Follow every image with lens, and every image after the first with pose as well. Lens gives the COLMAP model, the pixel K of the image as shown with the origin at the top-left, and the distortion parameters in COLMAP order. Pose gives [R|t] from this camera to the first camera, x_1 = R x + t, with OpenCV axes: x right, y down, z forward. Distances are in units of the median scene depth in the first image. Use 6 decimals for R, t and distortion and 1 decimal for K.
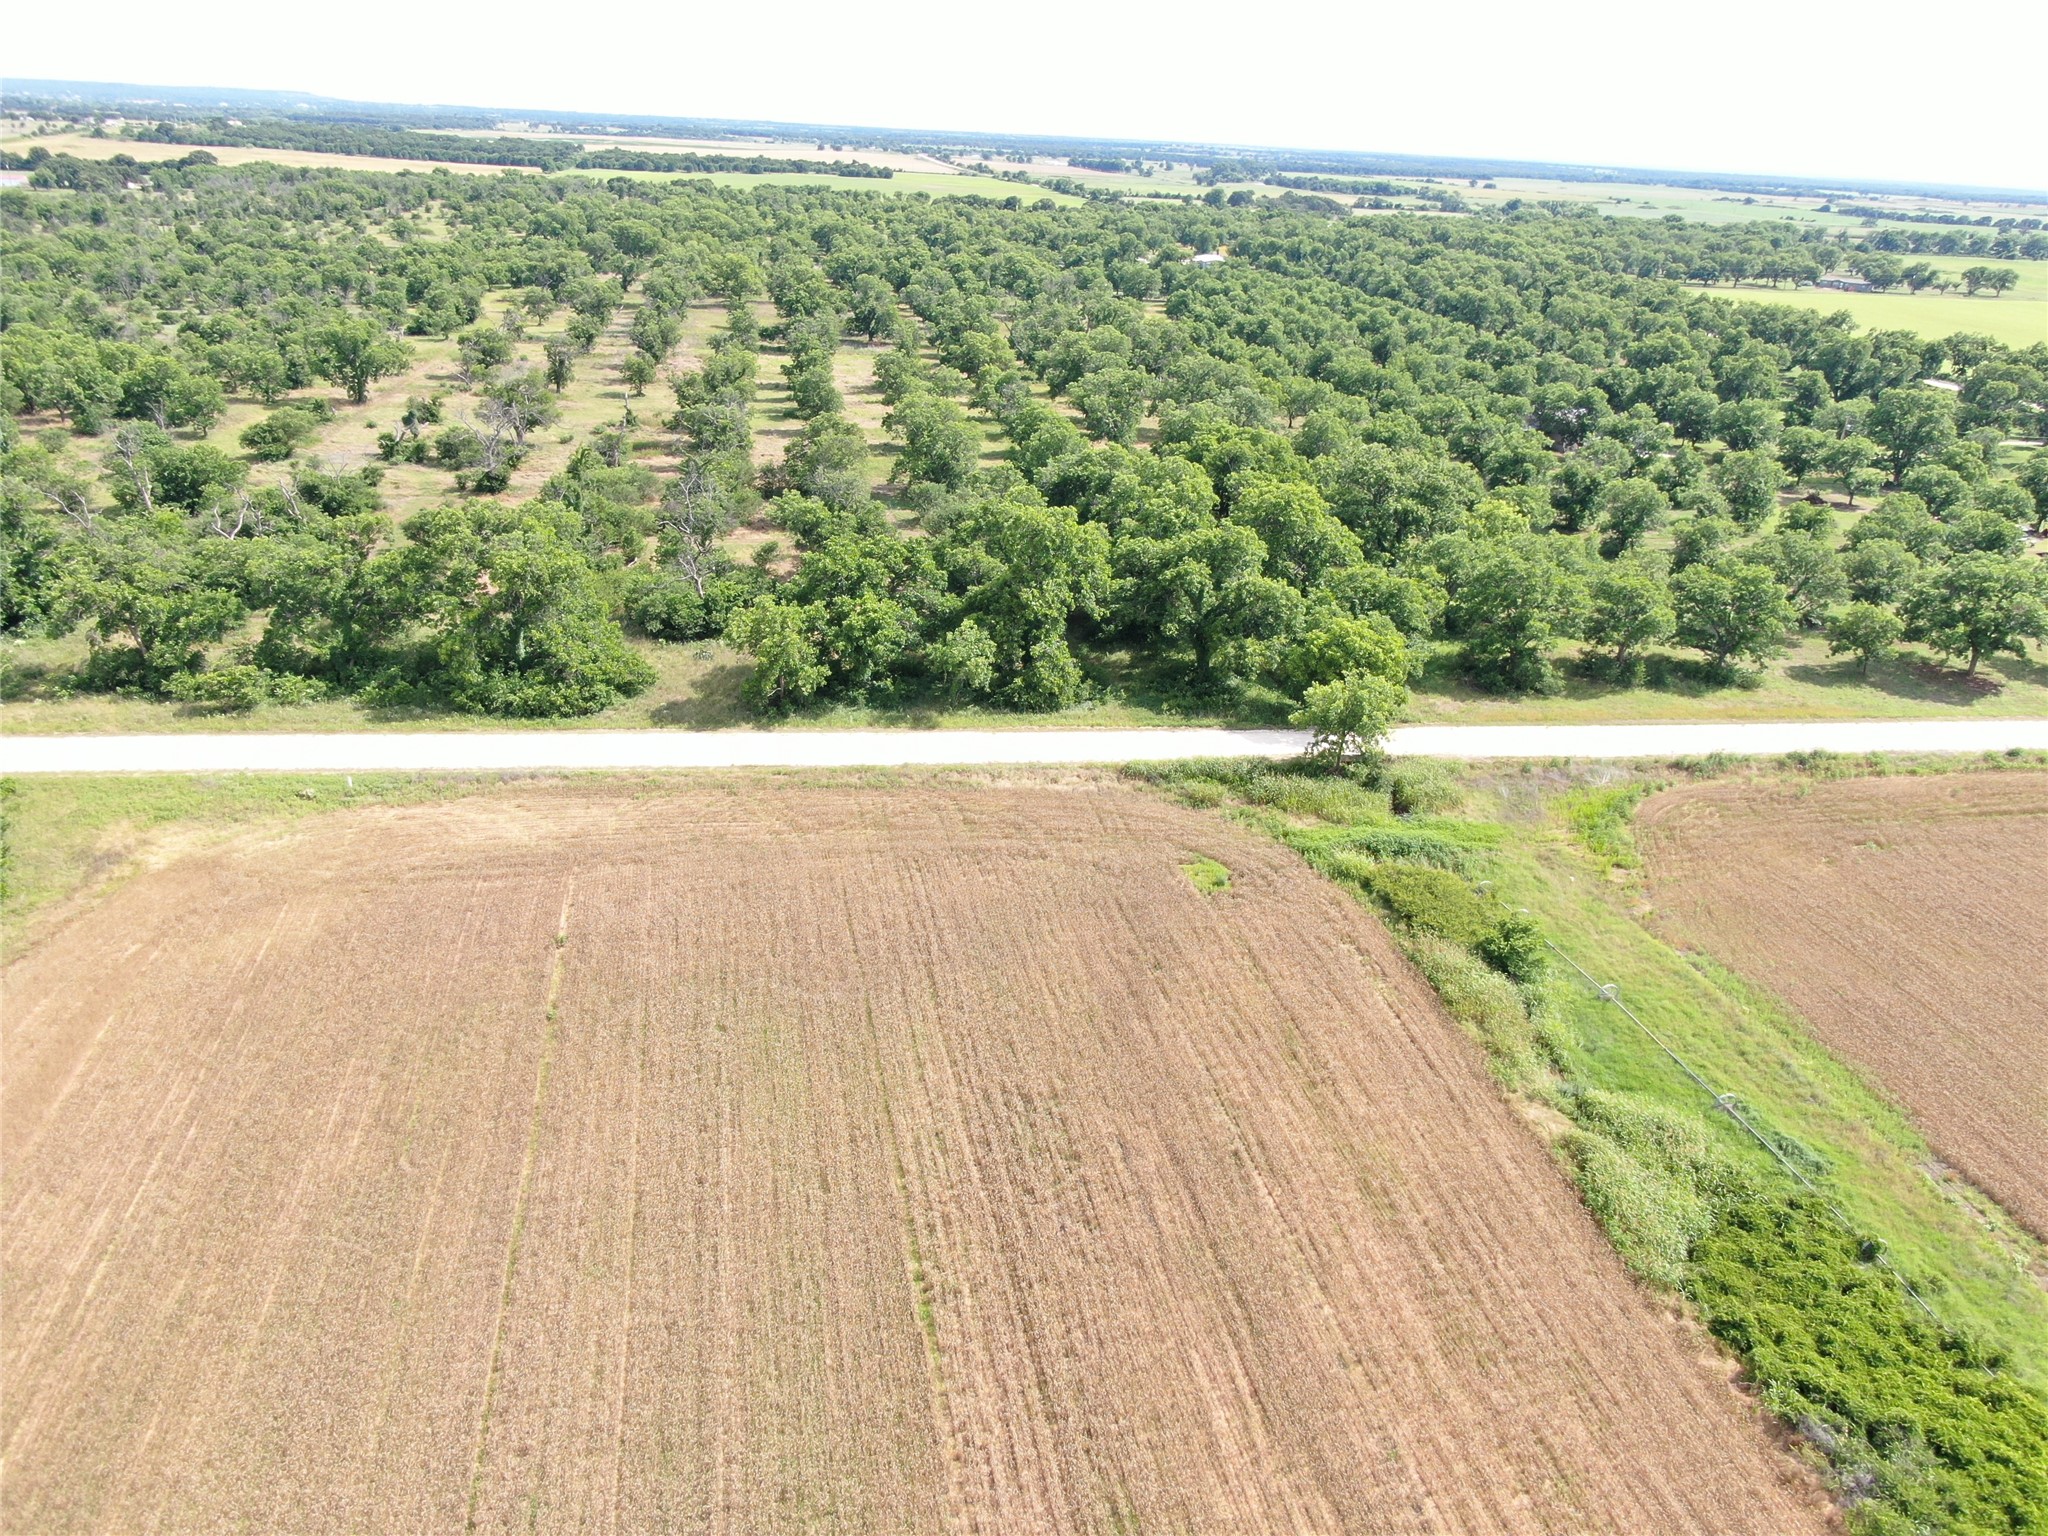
lens RADIAL K [[1479.2, 0, 1016.7], [0, 1479.2, 769.6], [0, 0, 1]] dist [-0.018198, 0.004655]
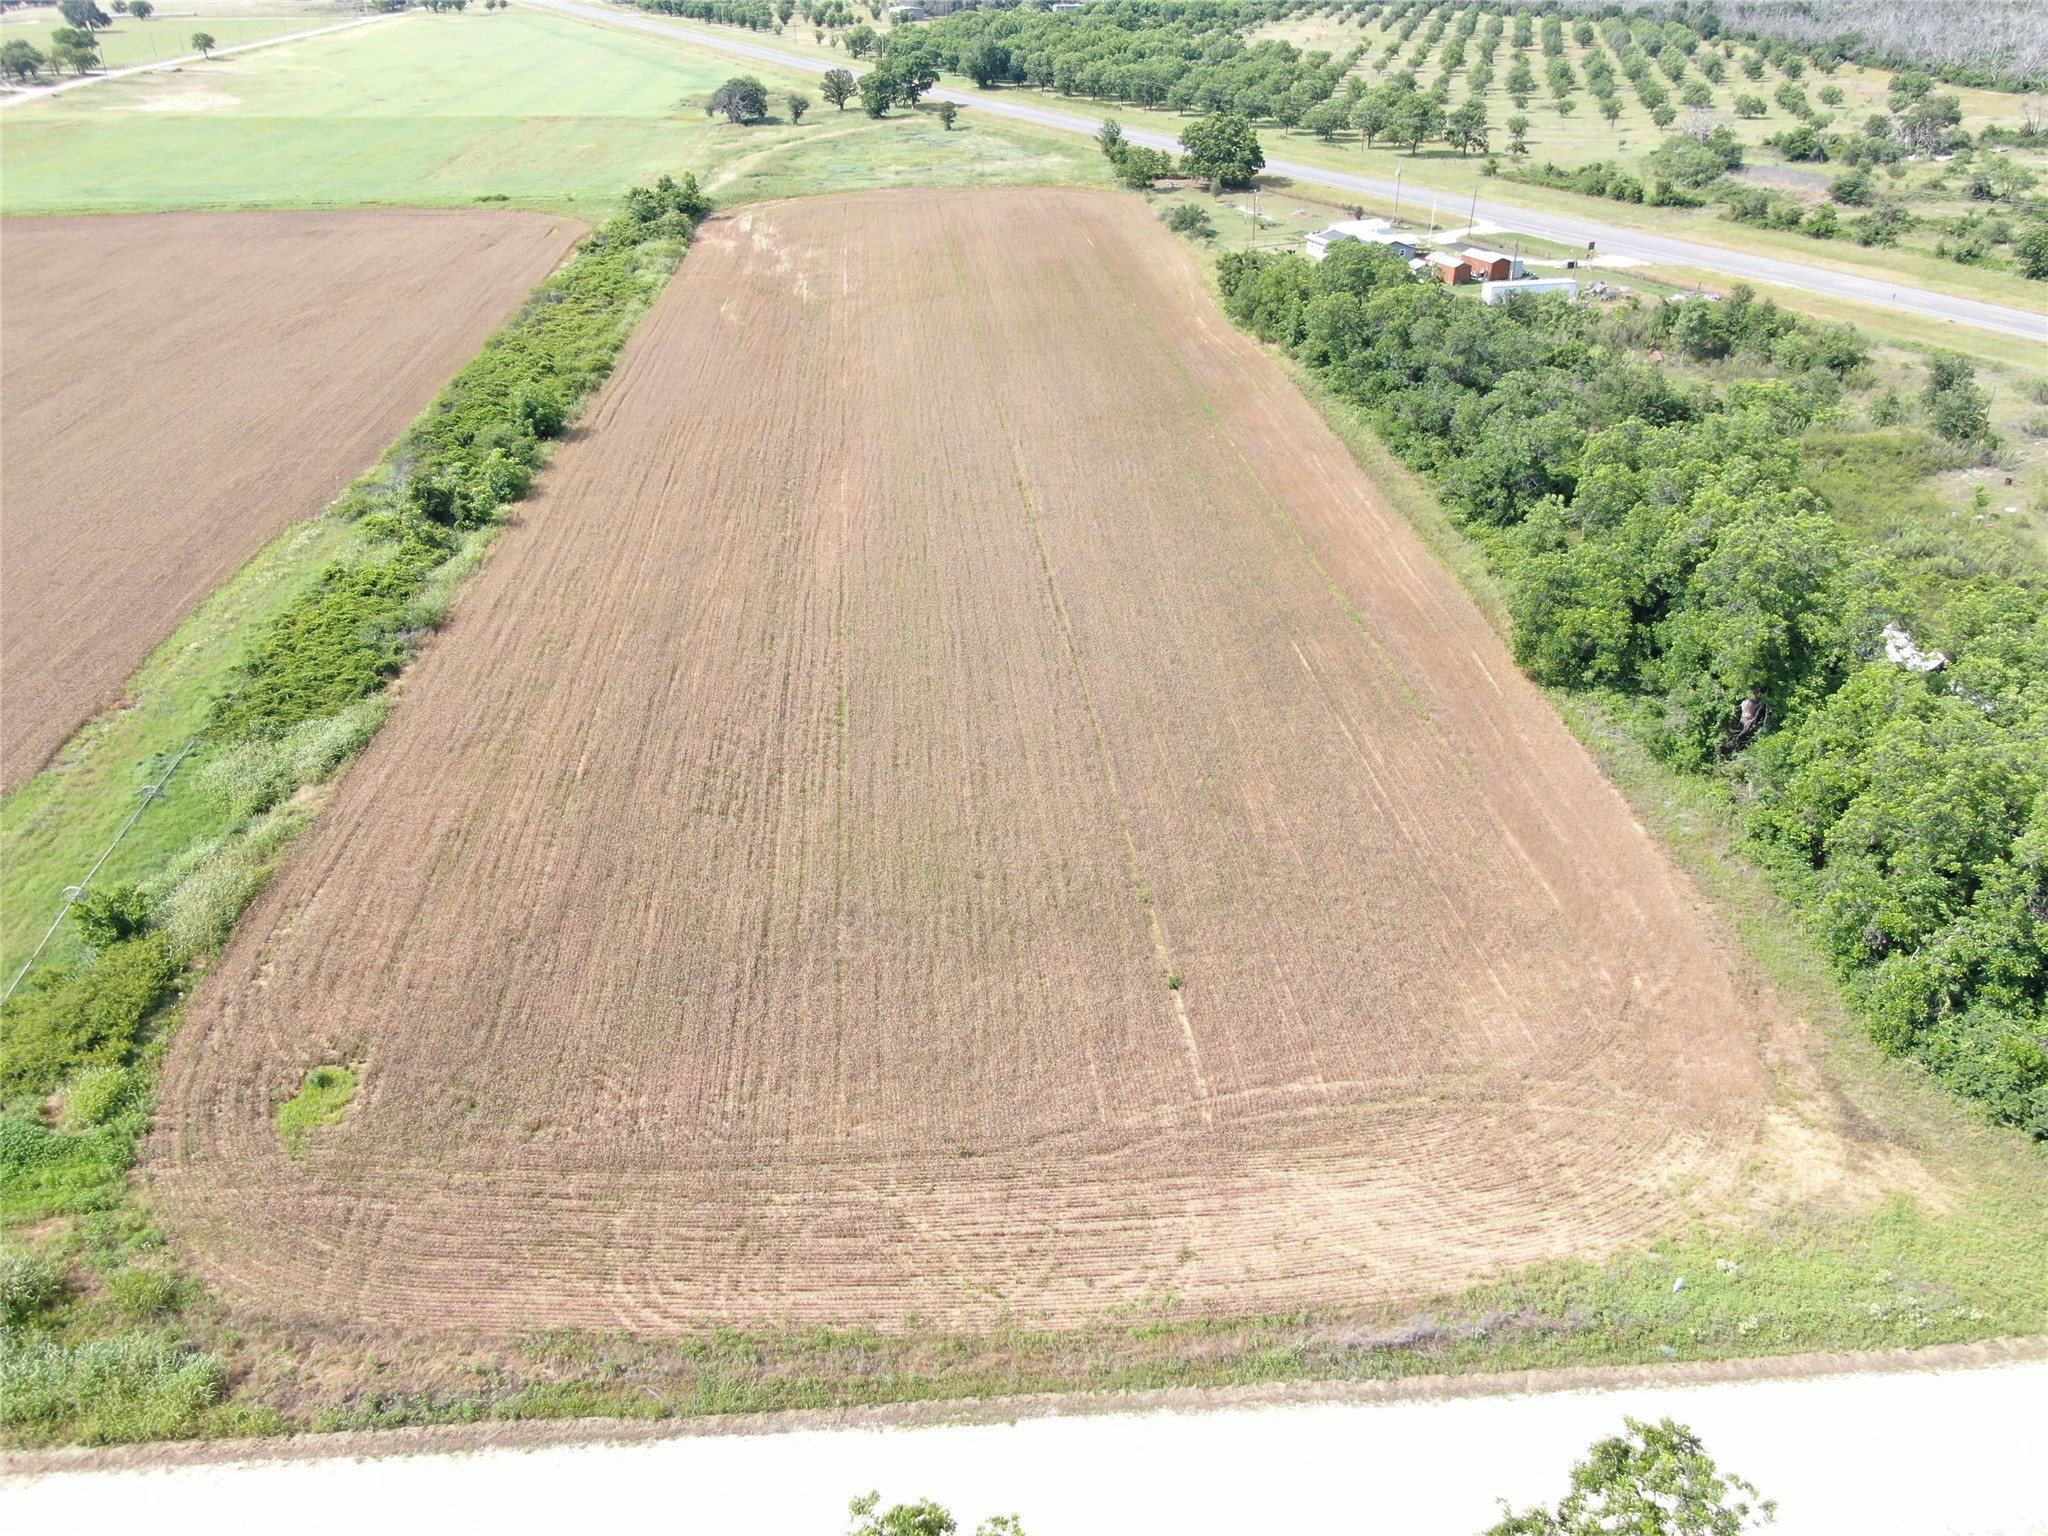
lens RADIAL K [[1479.2, 0, 1016.7], [0, 1479.2, 769.6], [0, 0, 1]] dist [-0.018198, 0.004655]
pose [[-0.994360, -0.082004, 0.067264, -0.058860], [0.005957, 0.590019, 0.807367, -0.147269], [-0.105894, 0.803214, -0.586203, 0.314803]]
